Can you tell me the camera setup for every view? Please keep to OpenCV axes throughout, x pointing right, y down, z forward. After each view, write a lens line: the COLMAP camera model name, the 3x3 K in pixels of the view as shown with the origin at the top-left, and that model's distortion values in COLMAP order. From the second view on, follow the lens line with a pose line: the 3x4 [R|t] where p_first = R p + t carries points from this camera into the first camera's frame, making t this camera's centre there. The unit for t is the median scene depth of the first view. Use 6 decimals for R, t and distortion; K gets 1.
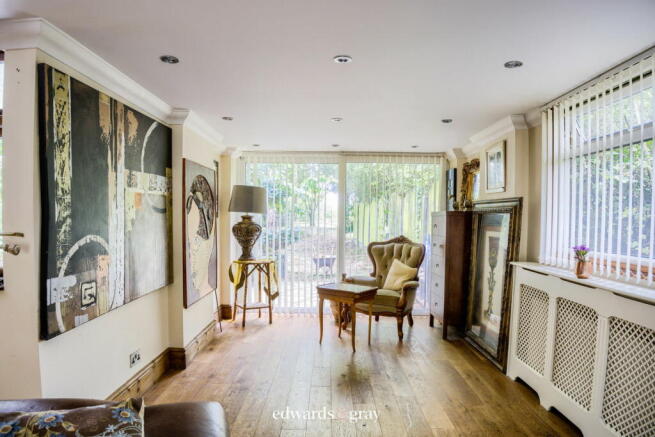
lens RADIAL K [[440.4, 0, 328.5], [0, 440.4, 219.0], [0, 0, 1]] dist [-0.002257, 0.000006]
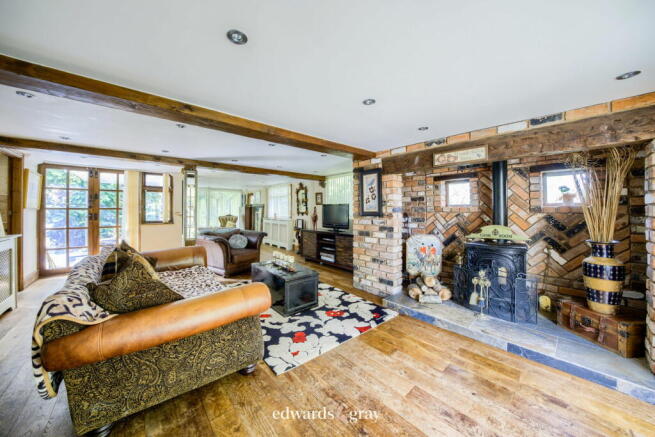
lens RADIAL K [[219.8, 0, 328.9], [0, 219.8, 213.0], [0, 0, 1]] dist [0.000162, 0.000001]
pose [[0.759256, -0.003986, 0.650779, -0.368908], [0.007327, 0.999970, -0.002424, 0.040612], [-0.650750, 0.006609, 0.759263, -0.795525]]
